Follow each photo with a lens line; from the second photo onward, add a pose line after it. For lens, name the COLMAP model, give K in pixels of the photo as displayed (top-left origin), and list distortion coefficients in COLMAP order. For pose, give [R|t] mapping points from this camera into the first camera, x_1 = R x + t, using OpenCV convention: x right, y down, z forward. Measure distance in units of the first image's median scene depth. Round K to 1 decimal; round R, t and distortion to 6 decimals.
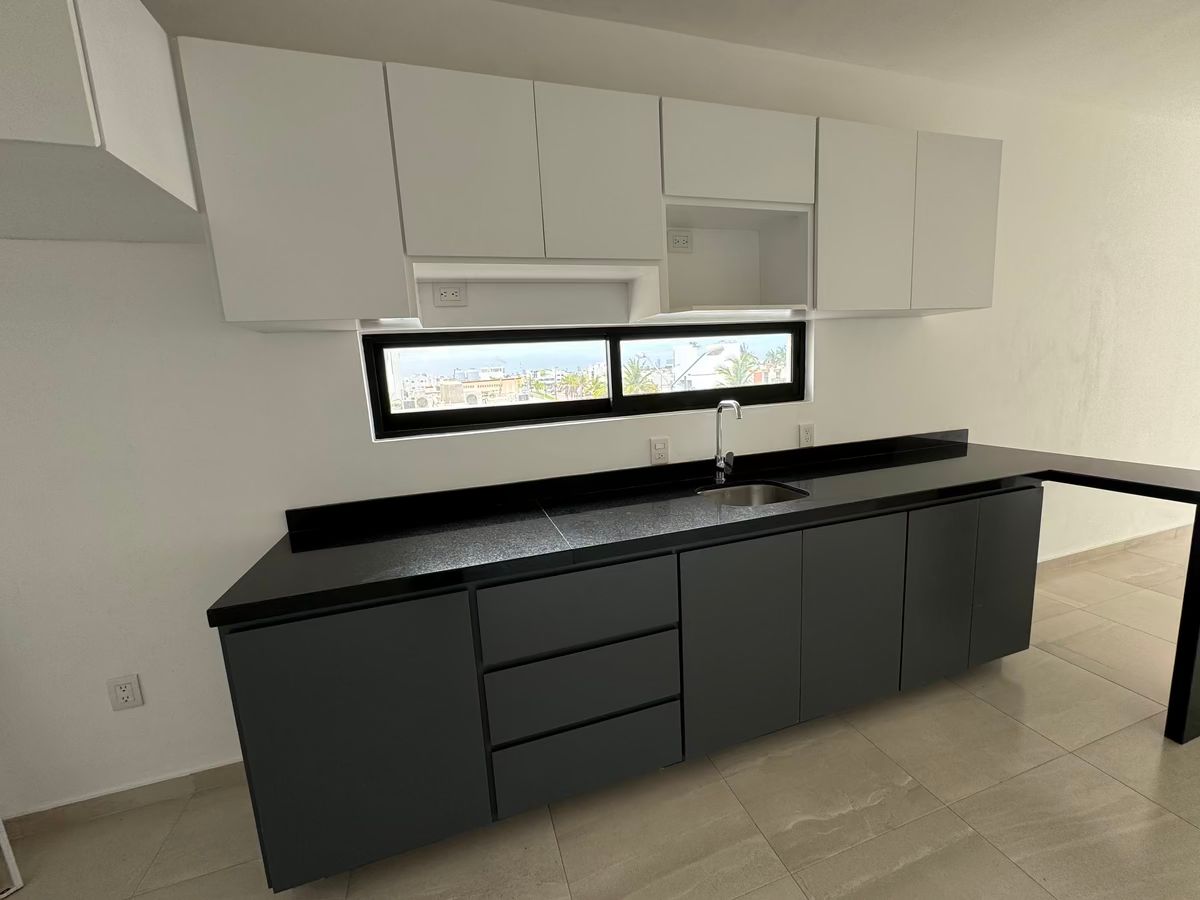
lens RADIAL K [[480.1, 0, 599.0], [0, 480.1, 449.0], [0, 0, 1]] dist [-0.004847, 0.001534]
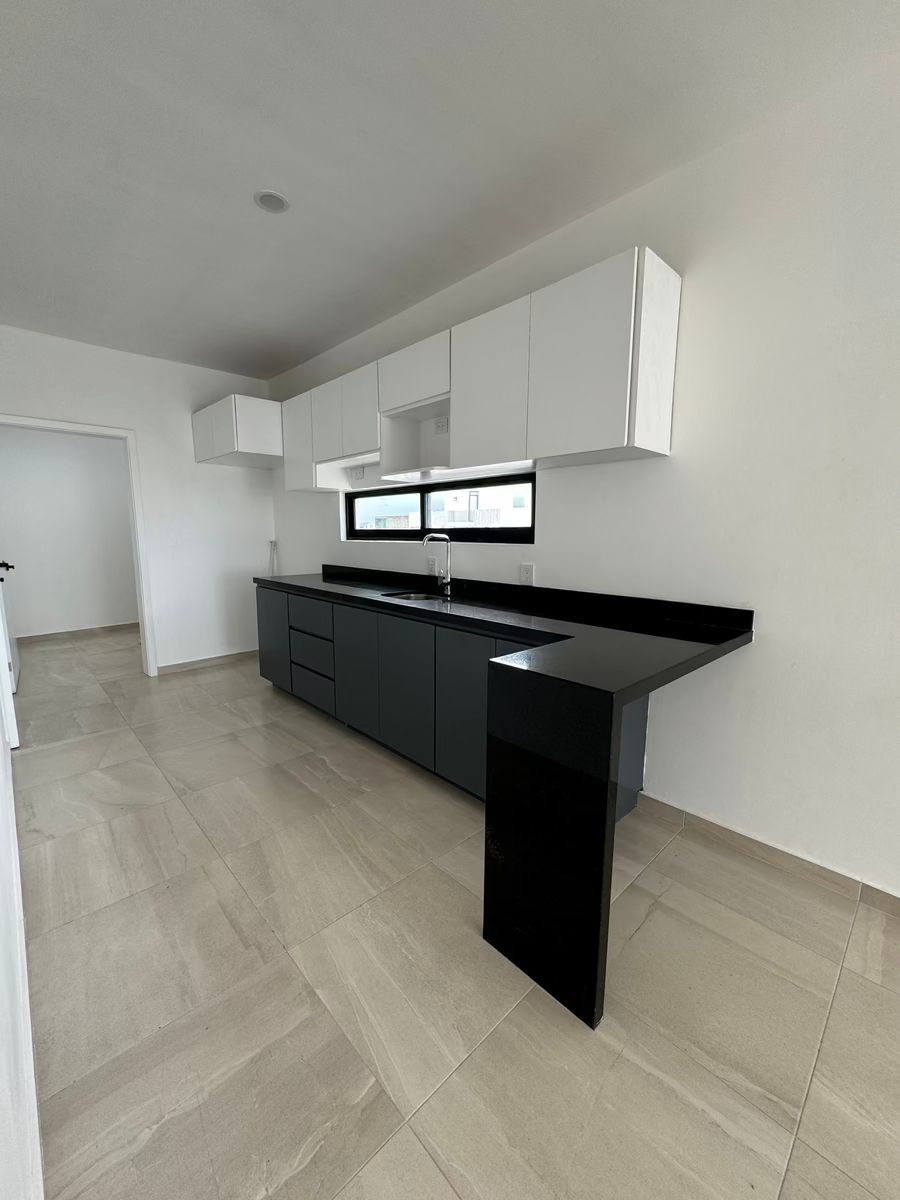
lens RADIAL K [[480.1, 0, 444.4], [0, 480.1, 601.1], [0, 0, 1]] dist [-0.004847, 0.001534]
pose [[0.424876, 0.187903, -0.885536, 1.695543], [-0.168121, 0.977581, 0.126770, -0.097898], [0.889503, 0.095015, 0.446941, 0.422674]]
